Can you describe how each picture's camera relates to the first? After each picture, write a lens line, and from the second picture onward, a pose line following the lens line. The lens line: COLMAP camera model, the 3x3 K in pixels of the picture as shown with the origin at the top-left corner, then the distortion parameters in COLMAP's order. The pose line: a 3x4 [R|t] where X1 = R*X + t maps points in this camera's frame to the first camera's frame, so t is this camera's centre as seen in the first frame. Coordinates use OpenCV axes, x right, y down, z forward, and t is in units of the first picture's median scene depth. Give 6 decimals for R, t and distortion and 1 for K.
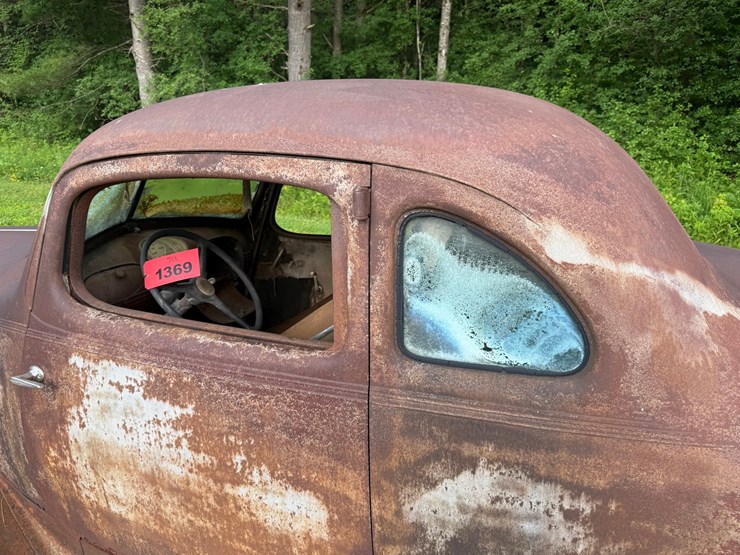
lens RADIAL K [[562.0, 0, 368.9], [0, 562.0, 269.9], [0, 0, 1]] dist [0.103816, -0.211210]
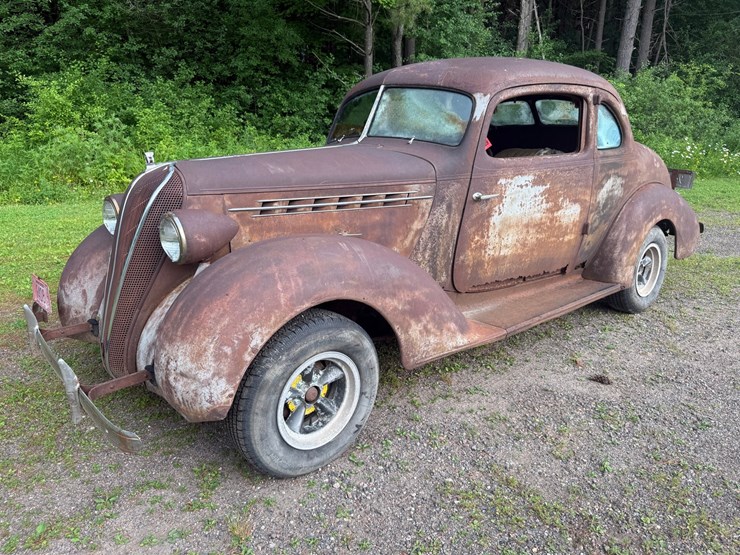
lens RADIAL K [[550.2, 0, 371.8], [0, 550.2, 275.9], [0, 0, 1]] dist [0.150296, -0.279500]
pose [[0.534538, -0.234052, 0.812089, -3.045984], [0.201857, 0.968435, 0.146245, 0.113070], [-0.820685, 0.085753, 0.564910, 0.260367]]
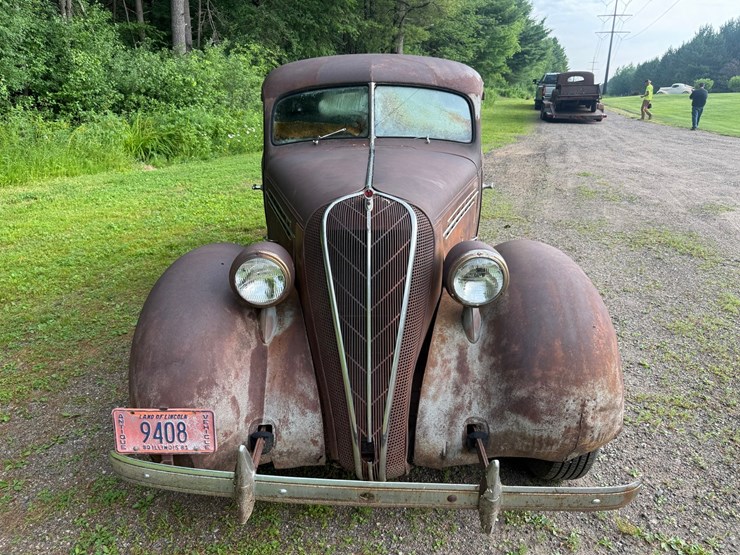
lens RADIAL K [[550.2, 0, 371.8], [0, 550.2, 275.9], [0, 0, 1]] dist [0.150296, -0.279500]
pose [[-0.271822, -0.310166, 0.910994, -3.209287], [0.219515, 0.901697, 0.372500, -0.520657], [-0.936977, 0.301231, -0.177015, 2.368451]]
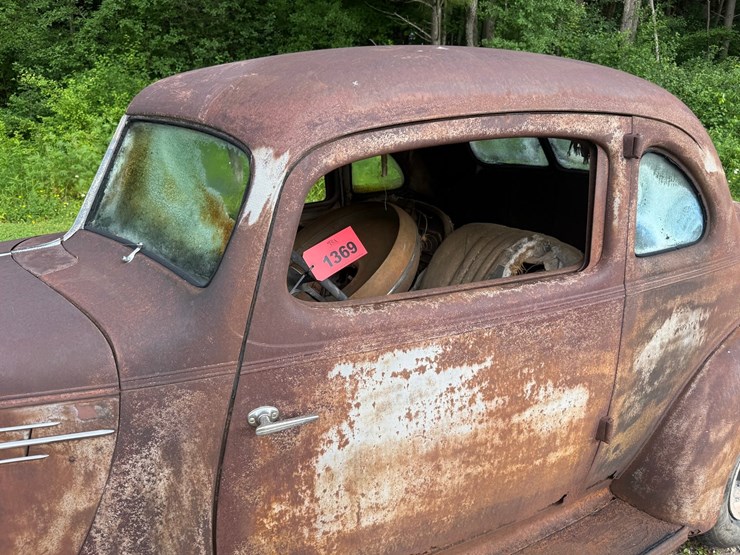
lens RADIAL K [[555.2, 0, 367.6], [0, 555.2, 278.4], [0, 0, 1]] dist [0.101330, -0.156011]
pose [[0.674052, -0.227131, 0.702898, -1.212142], [0.186627, 0.973048, 0.135458, -0.093495], [-0.714720, 0.039874, 0.698273, 0.442263]]
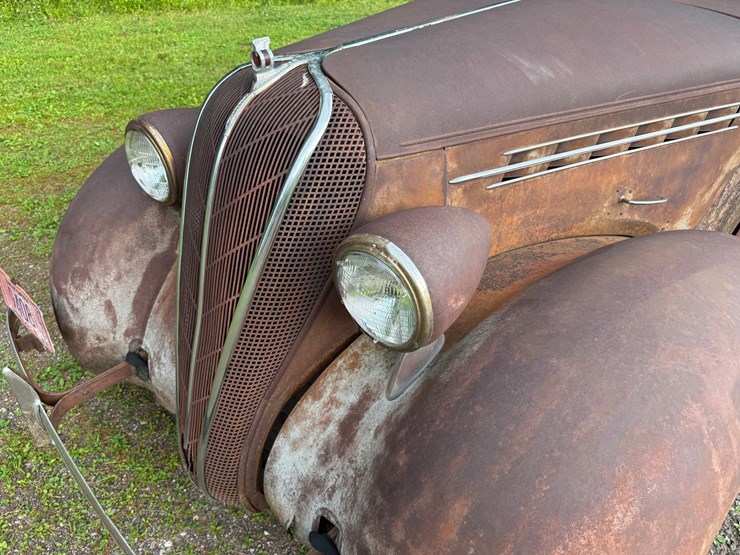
lens RADIAL K [[555.2, 0, 374.0], [0, 555.2, 277.5], [0, 0, 1]] dist [0.090619, -0.136330]
pose [[0.464060, -0.494428, 0.734976, -2.408993], [0.187337, 0.865740, 0.464111, -0.230378], [-0.865767, -0.077687, 0.494380, 1.464019]]
